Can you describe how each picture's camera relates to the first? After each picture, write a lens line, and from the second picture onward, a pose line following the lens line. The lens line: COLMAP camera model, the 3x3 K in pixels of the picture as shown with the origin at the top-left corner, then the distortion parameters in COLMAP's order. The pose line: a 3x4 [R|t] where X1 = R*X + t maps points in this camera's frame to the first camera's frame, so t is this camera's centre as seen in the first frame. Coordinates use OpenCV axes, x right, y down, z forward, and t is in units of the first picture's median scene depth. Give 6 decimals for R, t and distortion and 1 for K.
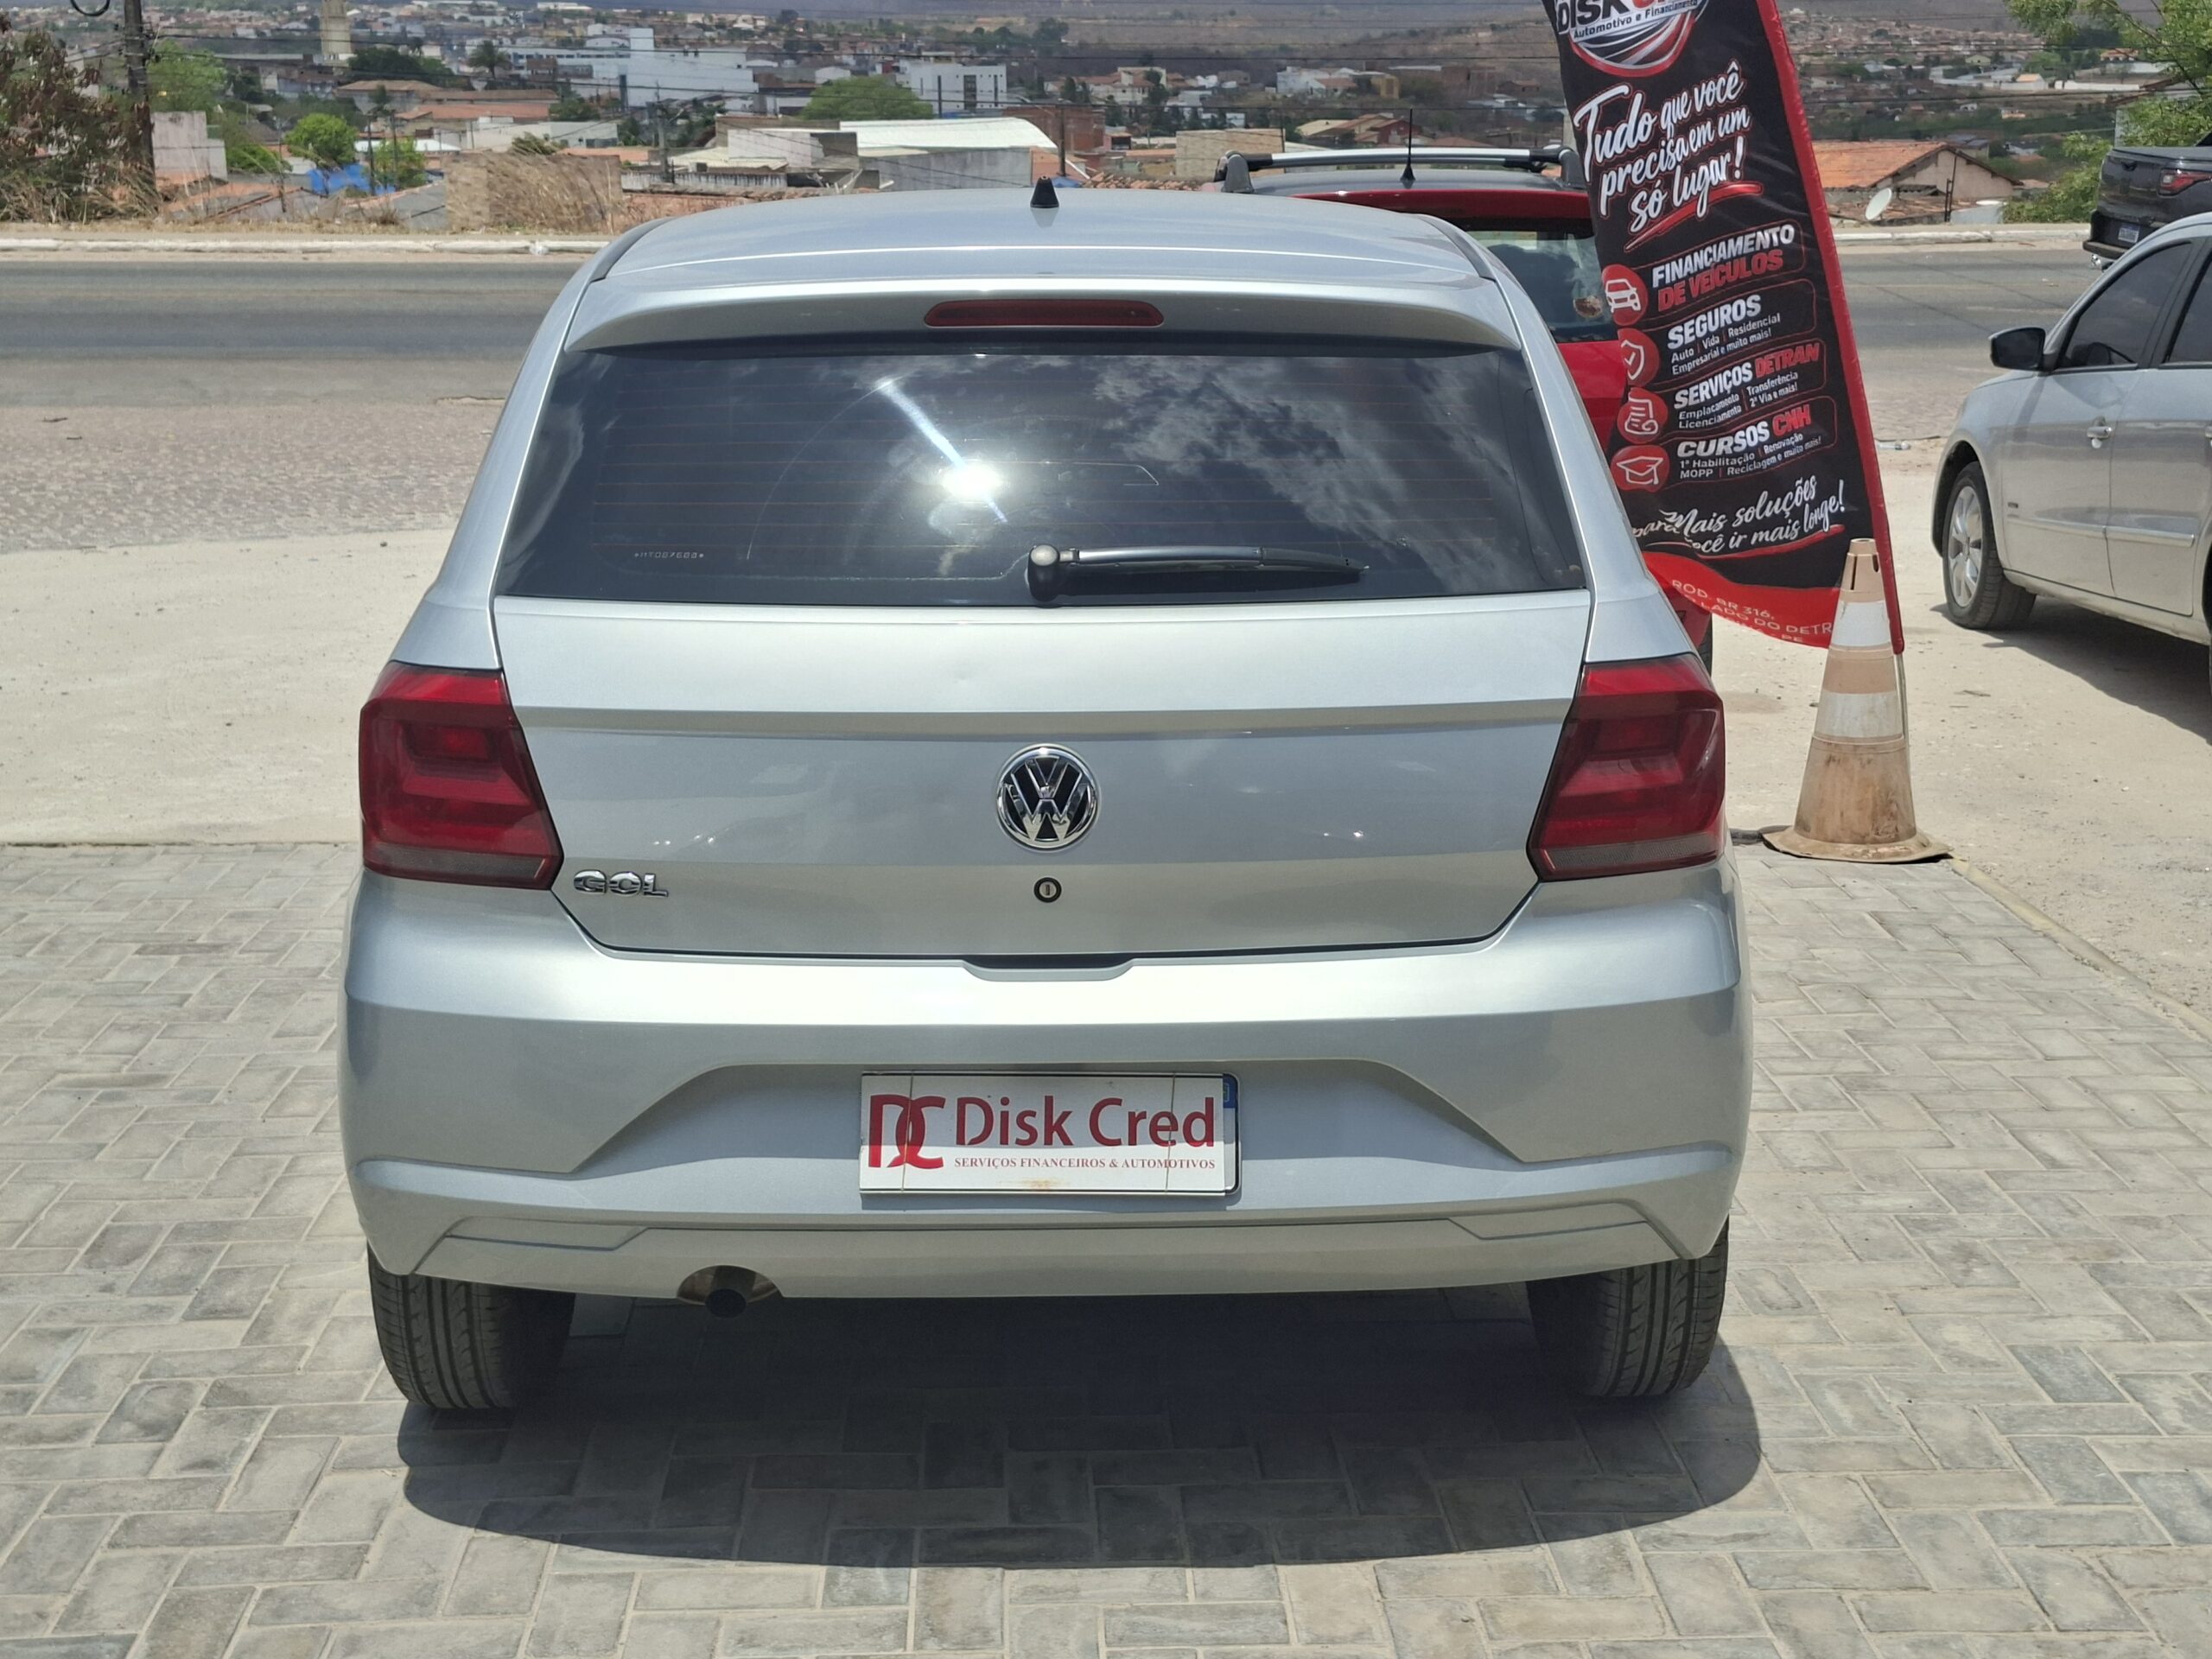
lens RADIAL K [[3051.1, 0, 1129.4], [0, 3051.1, 779.5], [0, 0, 1]] dist [0.100329, 0.000000]
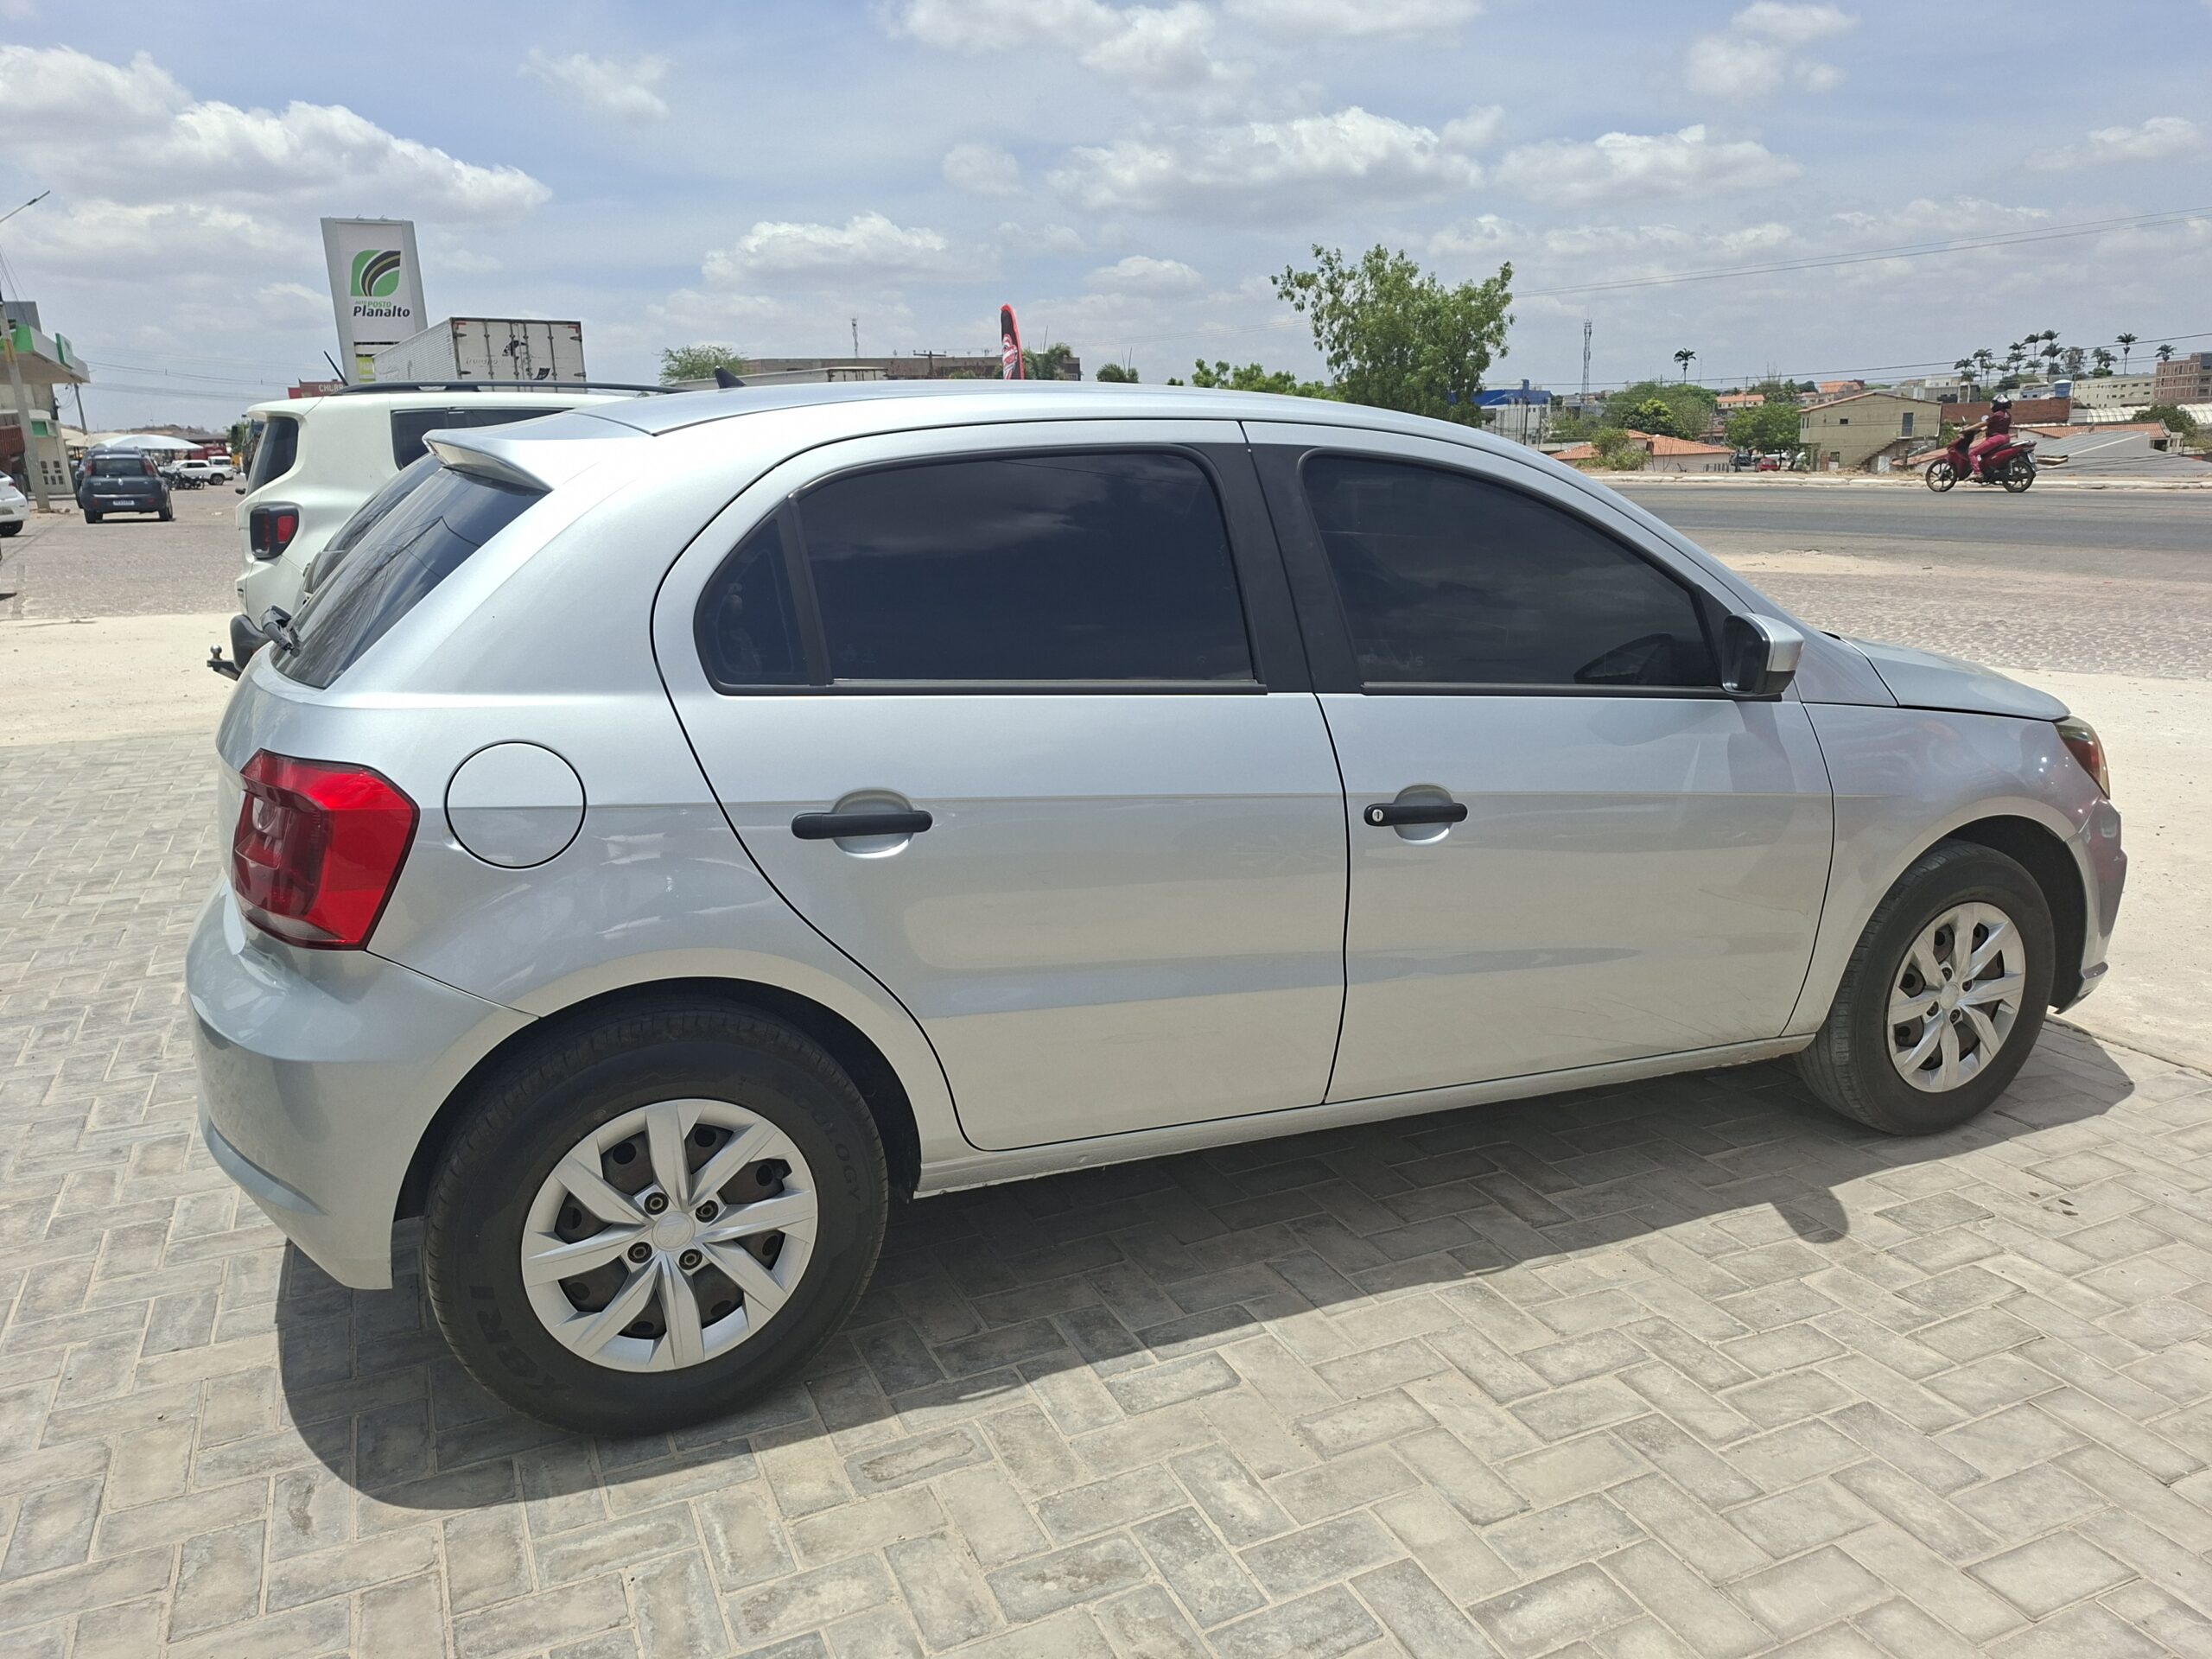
lens RADIAL K [[1542.9, 0, 1110.9], [0, 1542.9, 830.8], [0, 0, 1]] dist [0.051719, -0.047673]
pose [[0.385387, 0.217131, -0.896845, 0.704253], [-0.175321, 0.971447, 0.159855, -0.137545], [0.905947, 0.095630, 0.412451, 0.902705]]
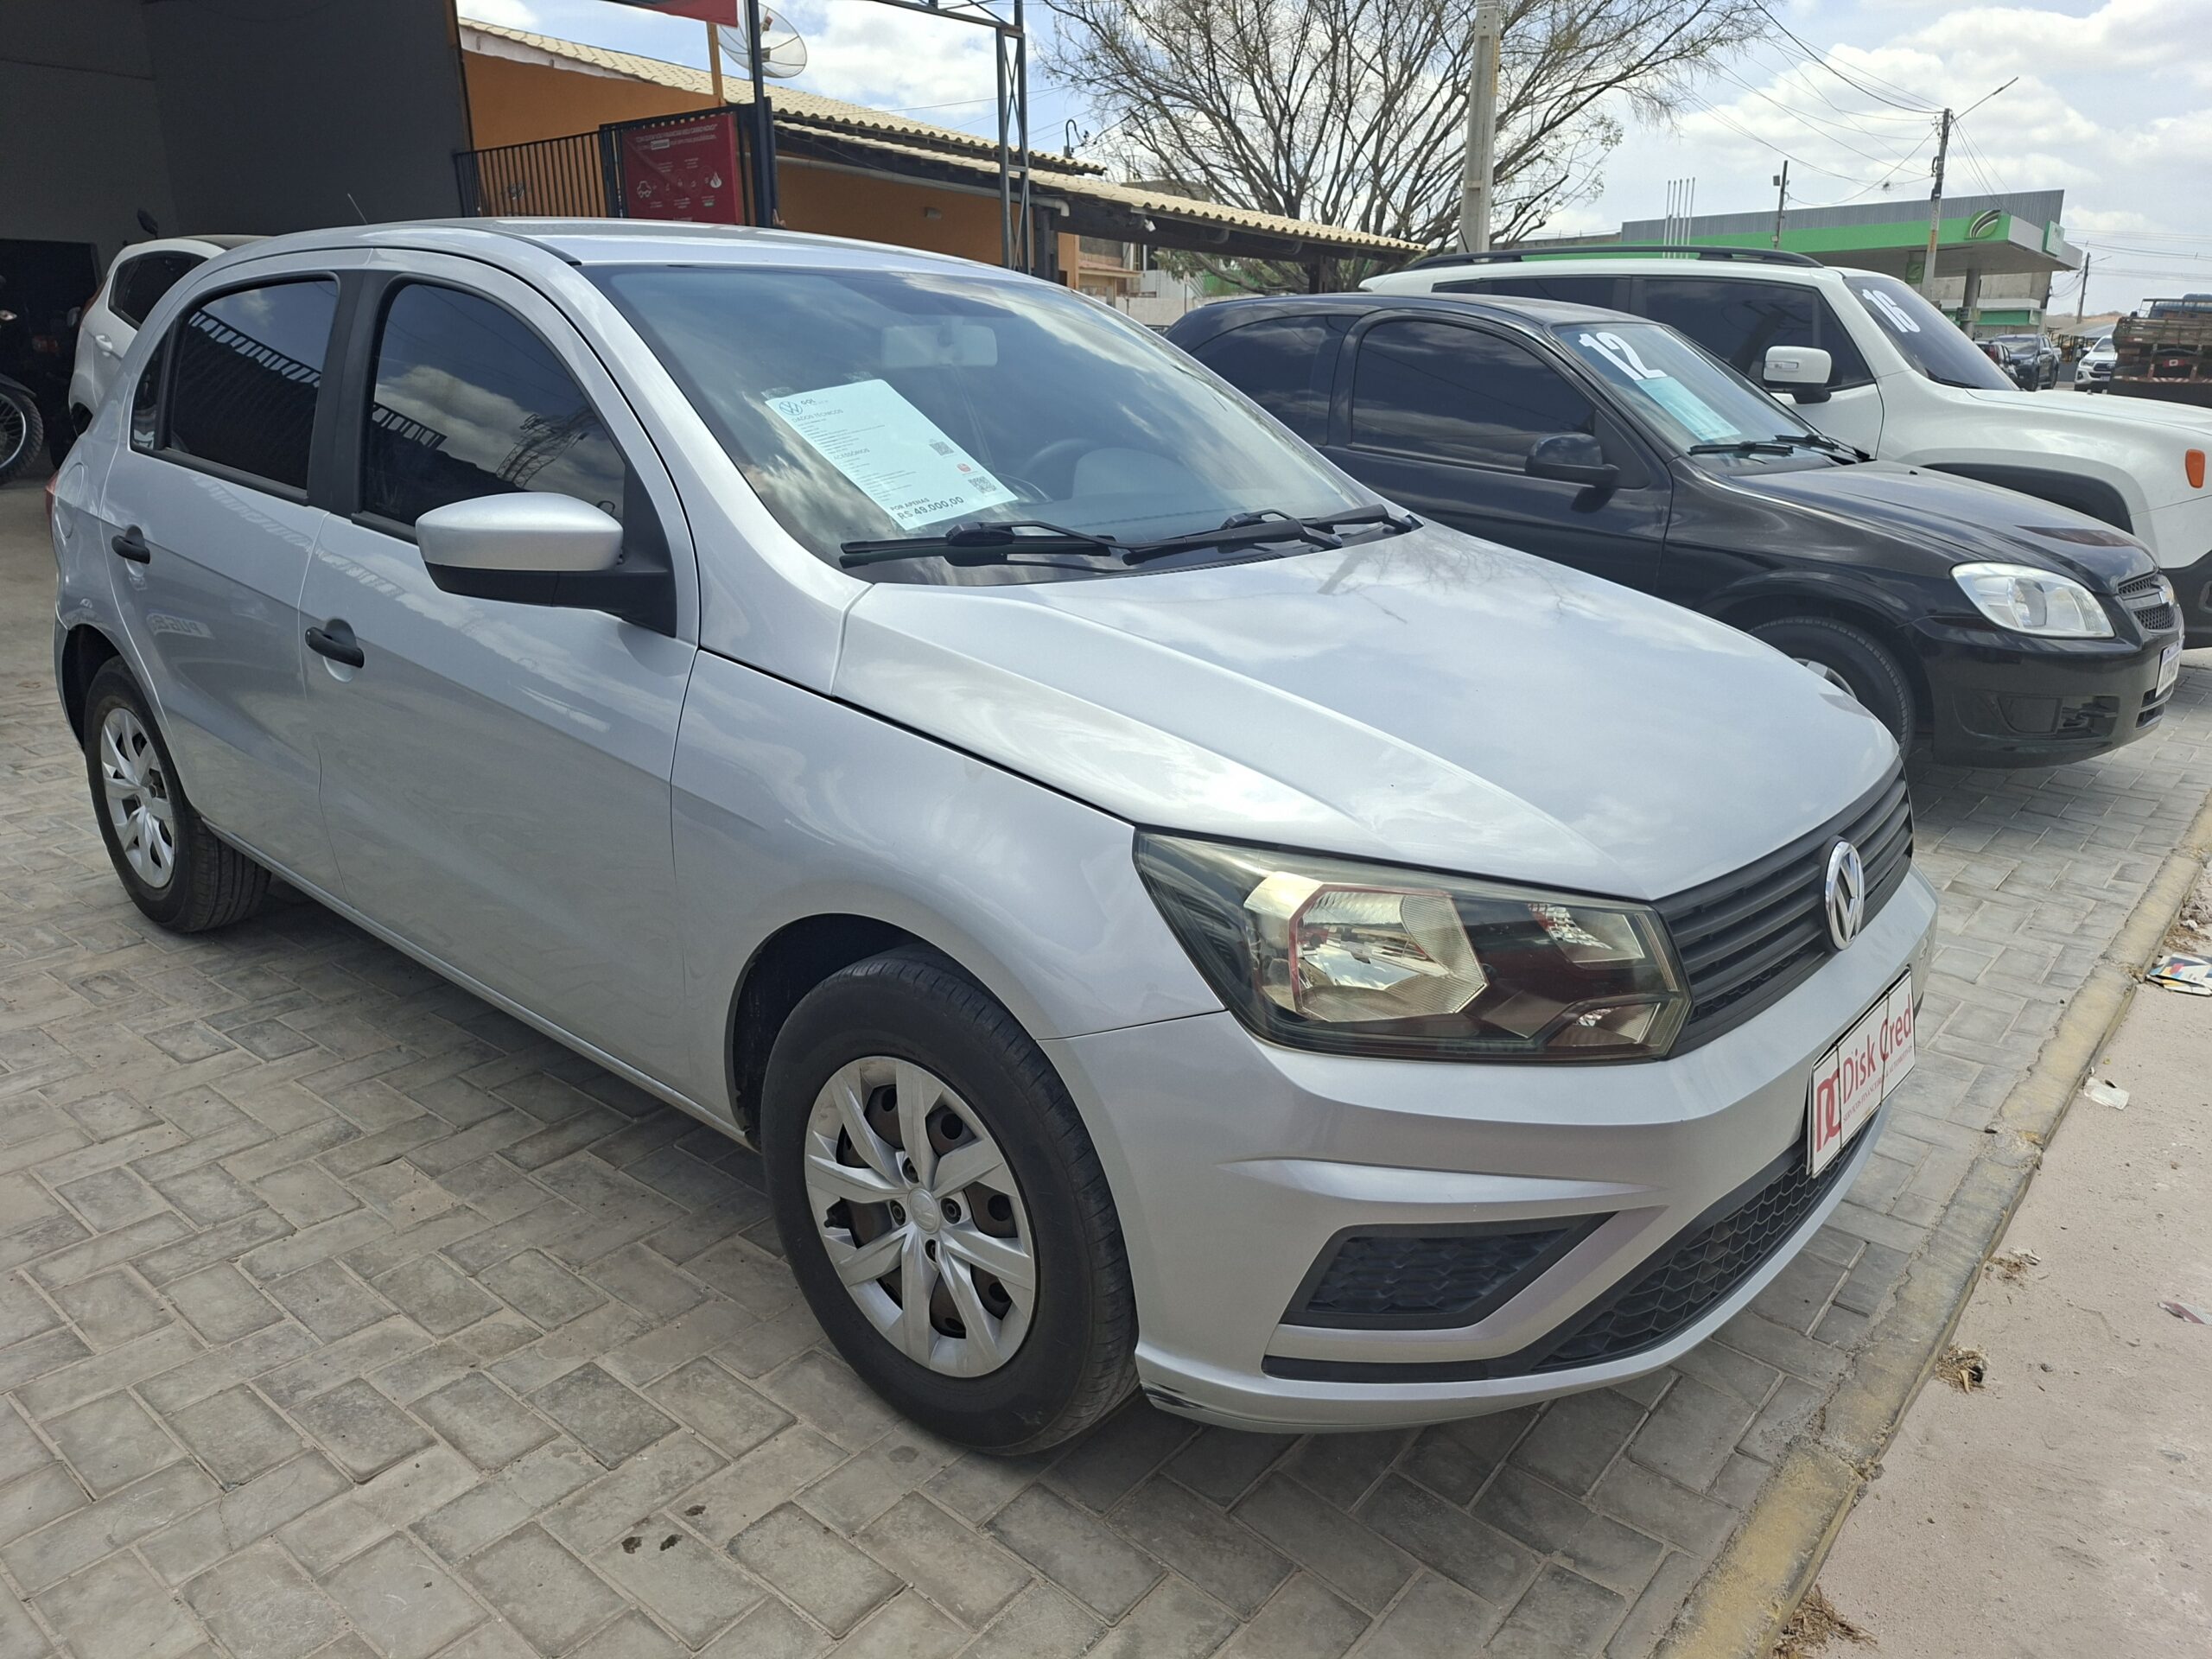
lens RADIAL K [[1542.9, 0, 1120.9], [0, 1542.9, 821.9], [0, 0, 1]] dist [0.051719, -0.047673]
pose [[-0.667827, 0.215723, -0.712370, 0.437864], [-0.152308, 0.897221, 0.414484, -0.317606], [0.728567, 0.385303, -0.566332, 1.909383]]
